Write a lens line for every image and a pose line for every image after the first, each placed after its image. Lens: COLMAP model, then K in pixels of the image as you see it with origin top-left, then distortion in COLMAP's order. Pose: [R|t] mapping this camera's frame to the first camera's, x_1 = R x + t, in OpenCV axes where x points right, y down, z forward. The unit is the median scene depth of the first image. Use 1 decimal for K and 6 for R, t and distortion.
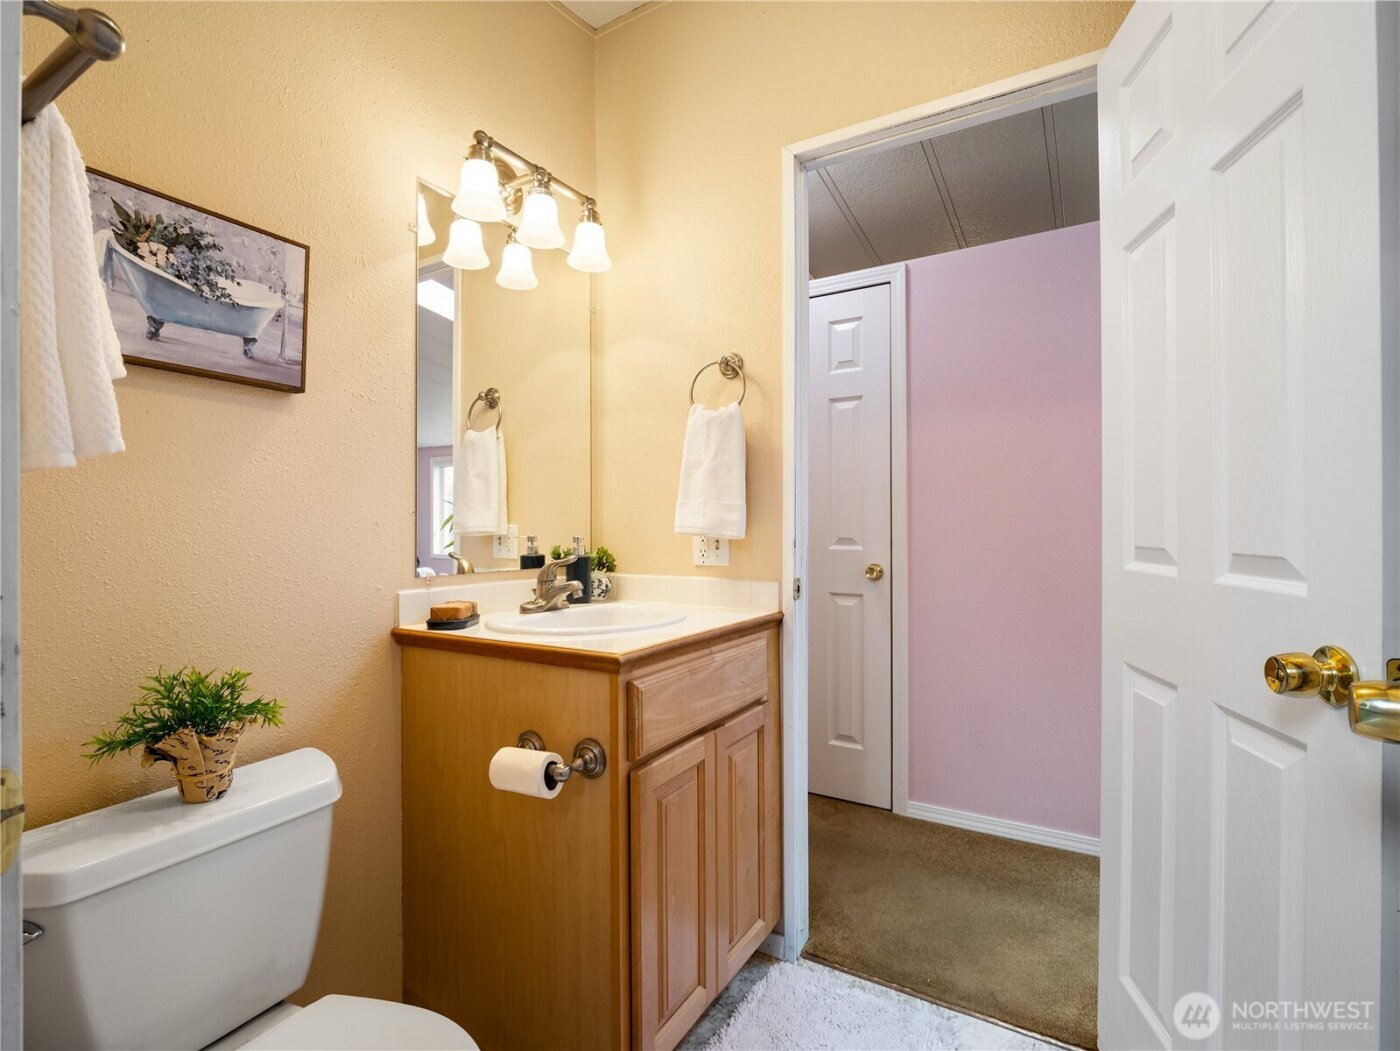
lens RADIAL K [[679.7, 0, 700.3], [0, 679.7, 521.3], [0, 0, 1]] dist [-0.014014, -0.000516]
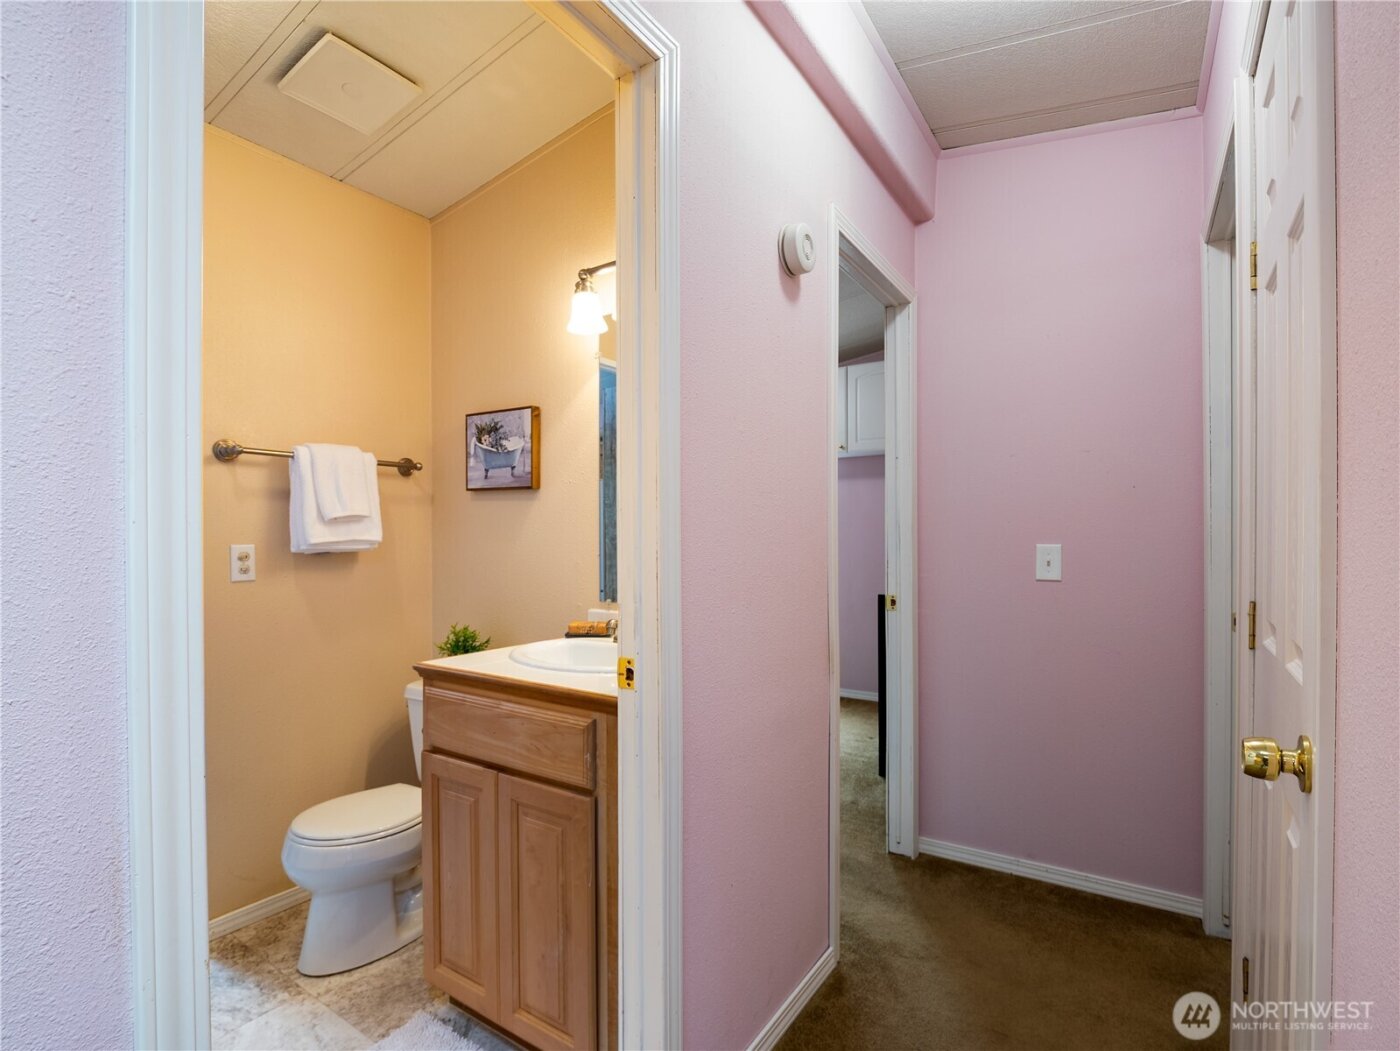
lens RADIAL K [[676.4, 0, 701.1], [0, 676.4, 535.8], [0, 0, 1]] dist [-0.014228, -0.001356]
pose [[-0.047791, 0.004641, -0.998847, 1.312089], [0.009898, 0.999942, 0.004173, -0.077058], [0.998808, -0.009687, -0.047835, 1.705162]]
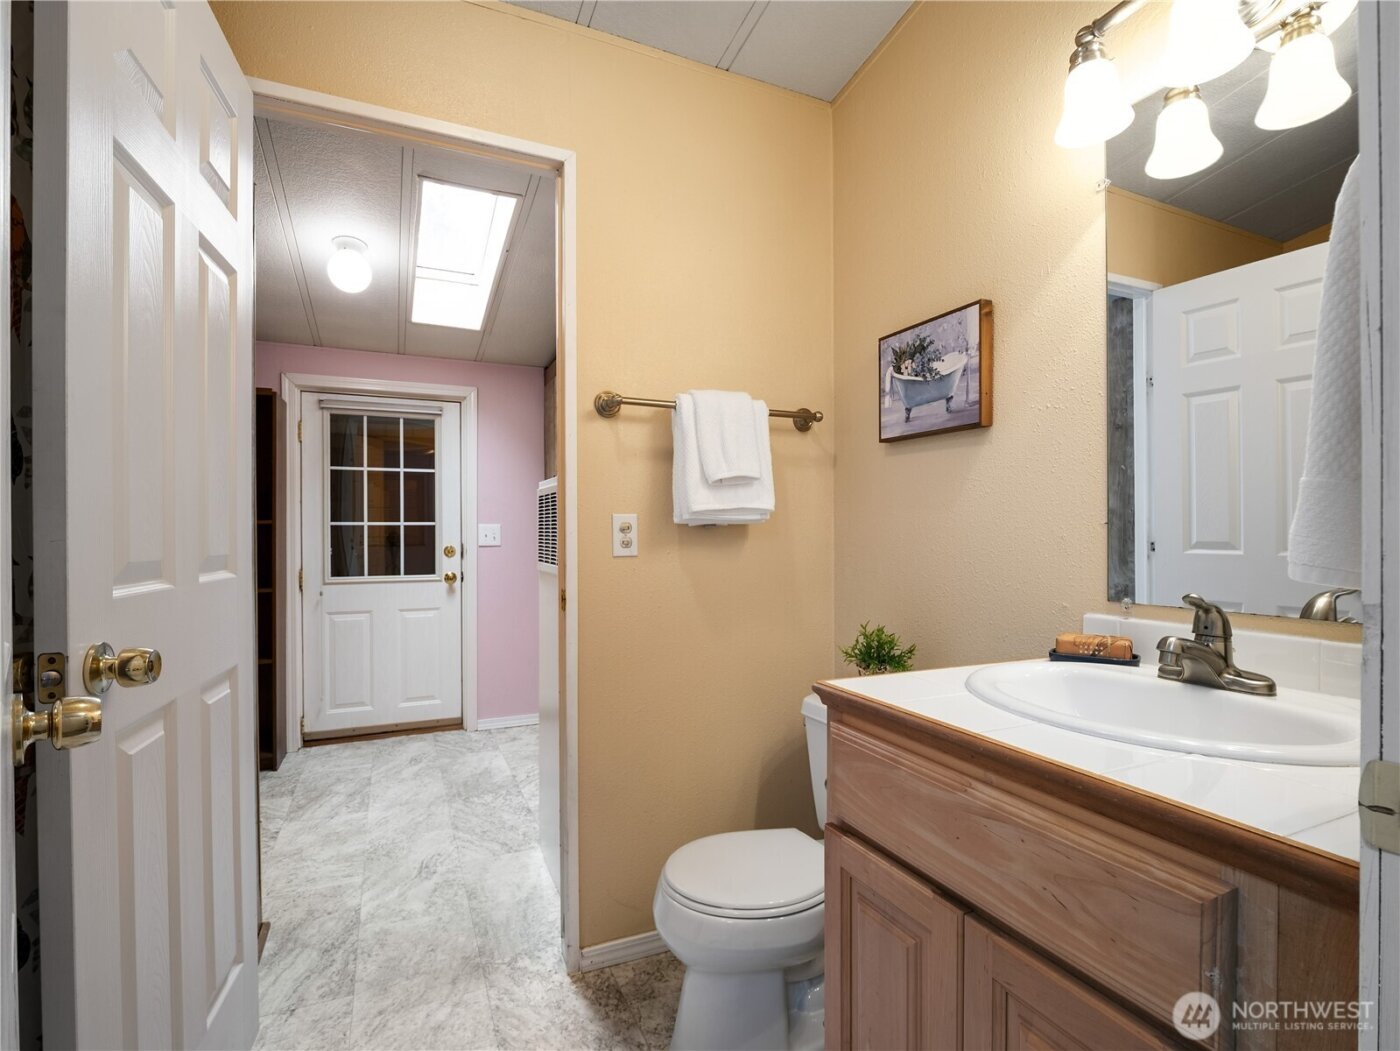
lens RADIAL K [[676.4, 0, 701.1], [0, 676.4, 535.8], [0, 0, 1]] dist [-0.014228, -0.001356]
pose [[-0.573772, 0.006897, -0.818986, 0.733725], [0.011059, 0.999939, 0.000673, -0.005148], [0.818941, -0.008672, -0.573813, 1.419167]]
